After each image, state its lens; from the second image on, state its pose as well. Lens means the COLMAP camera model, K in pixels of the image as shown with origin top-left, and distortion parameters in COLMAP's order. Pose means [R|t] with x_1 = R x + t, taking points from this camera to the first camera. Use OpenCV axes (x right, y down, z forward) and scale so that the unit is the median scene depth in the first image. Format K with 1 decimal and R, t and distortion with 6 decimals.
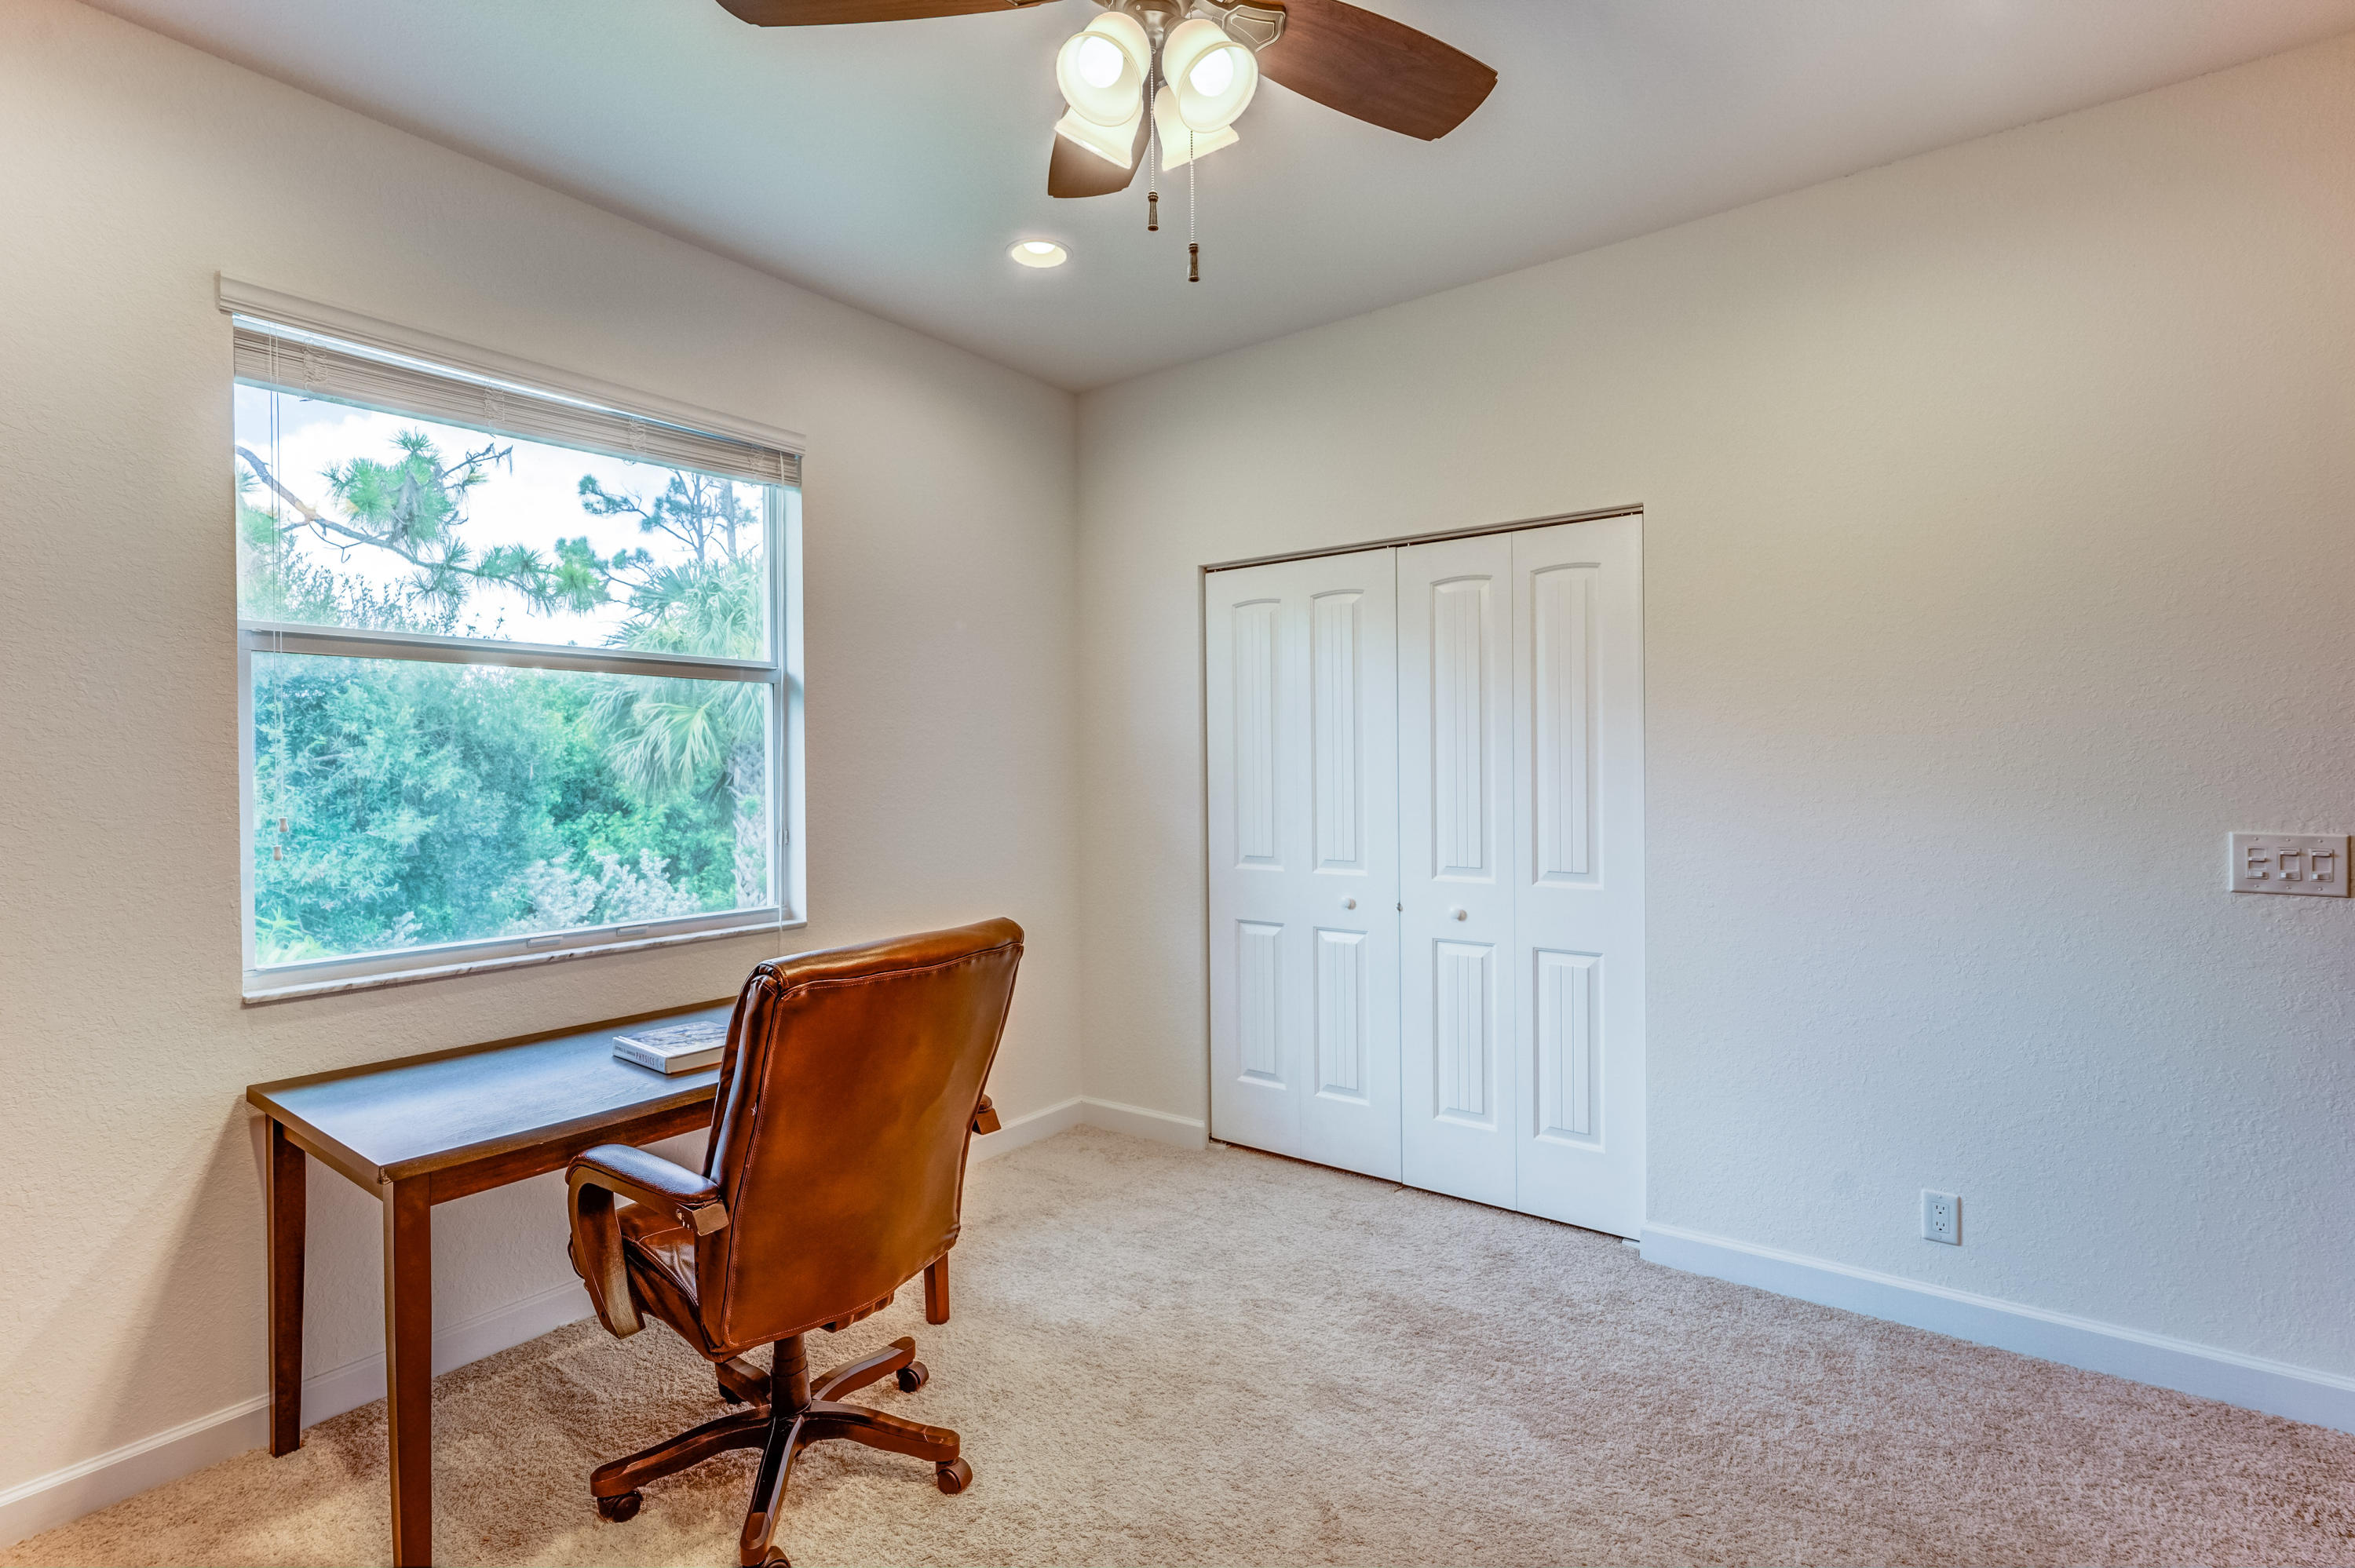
lens RADIAL K [[1081.6, 0, 1168.6], [0, 1081.6, 767.4], [0, 0, 1]] dist [-0.046314, 0.000035]
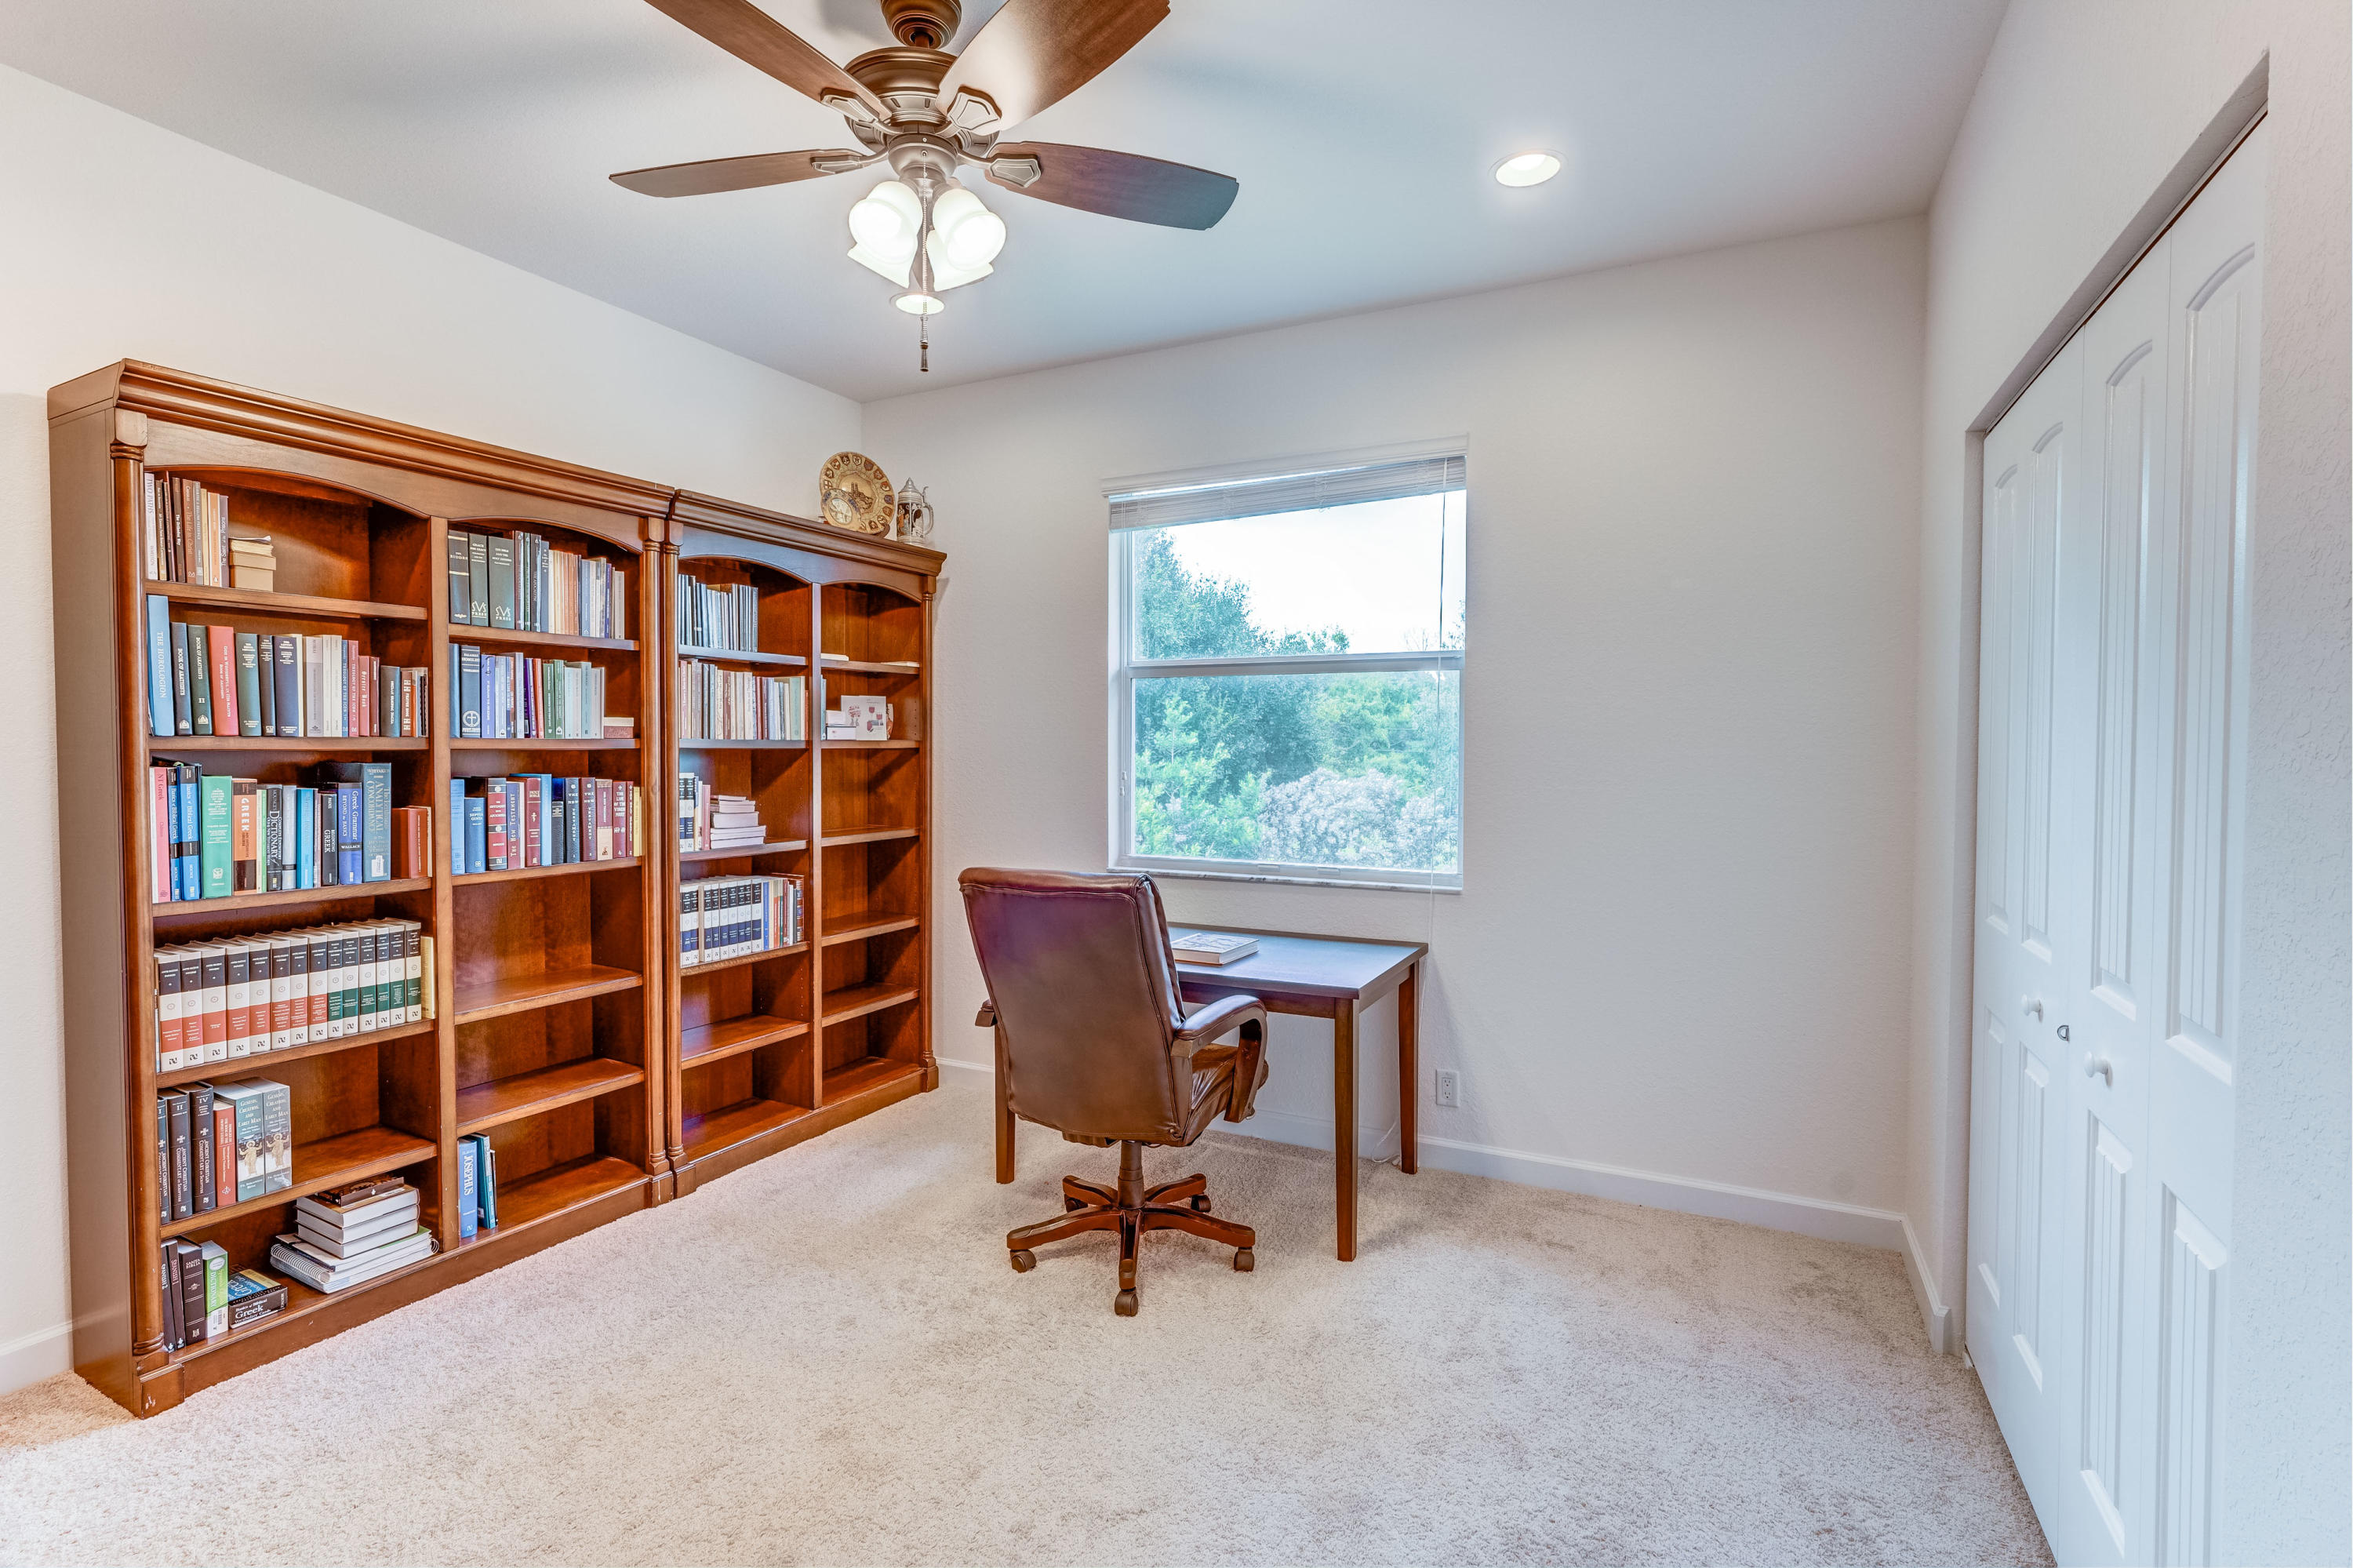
lens RADIAL K [[1080.9, 0, 1167.6], [0, 1080.9, 767.4], [0, 0, 1]] dist [-0.046314, 0.000035]
pose [[0.152726, 0.023811, -0.987982, 0.787361], [-0.008268, 0.999706, 0.022815, -0.000959], [0.988234, 0.004684, 0.152878, 0.631755]]
